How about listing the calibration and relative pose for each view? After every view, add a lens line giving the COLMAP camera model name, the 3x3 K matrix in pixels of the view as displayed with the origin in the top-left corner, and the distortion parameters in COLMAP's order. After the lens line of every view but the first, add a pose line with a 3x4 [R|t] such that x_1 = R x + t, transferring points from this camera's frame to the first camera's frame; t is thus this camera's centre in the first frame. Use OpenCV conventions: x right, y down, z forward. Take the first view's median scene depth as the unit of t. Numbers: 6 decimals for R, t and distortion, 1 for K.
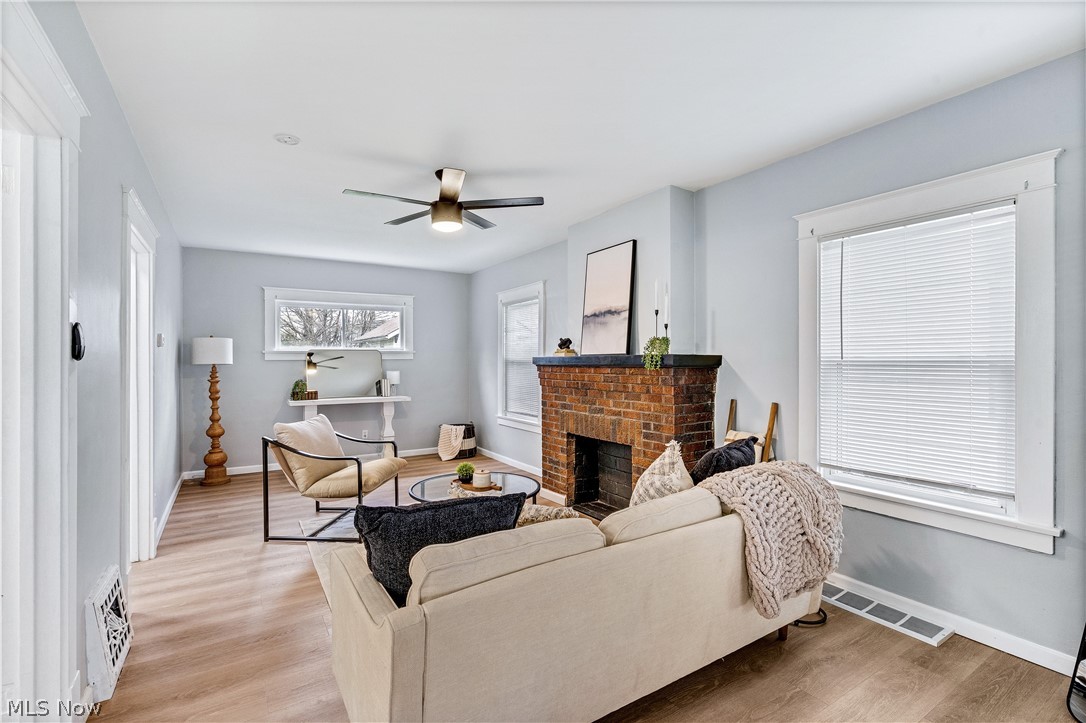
lens RADIAL K [[496.8, 0, 539.2], [0, 496.8, 361.2], [0, 0, 1]] dist [0.000004, -0.000204]
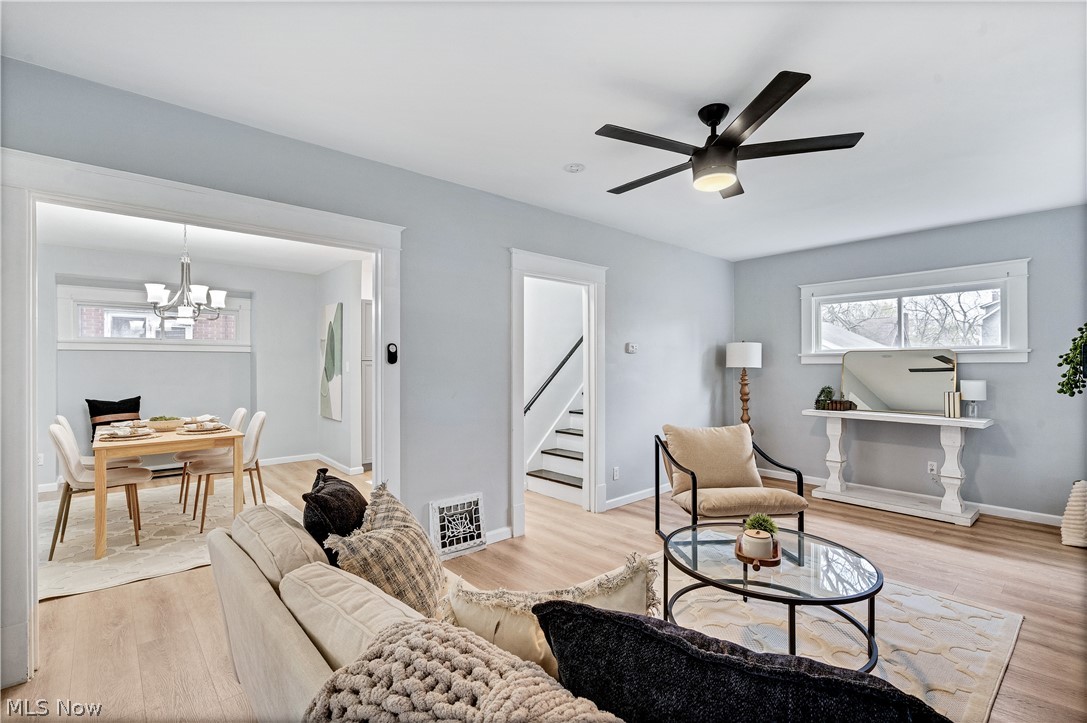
lens RADIAL K [[497.3, 0, 548.5], [0, 497.3, 363.6], [0, 0, 1]] dist [0.000004, -0.000204]
pose [[0.168681, 0.000318, -0.985671, 0.582490], [-0.001607, 0.999999, 0.000047, -0.003530], [0.985669, 0.001576, 0.168681, 0.731100]]
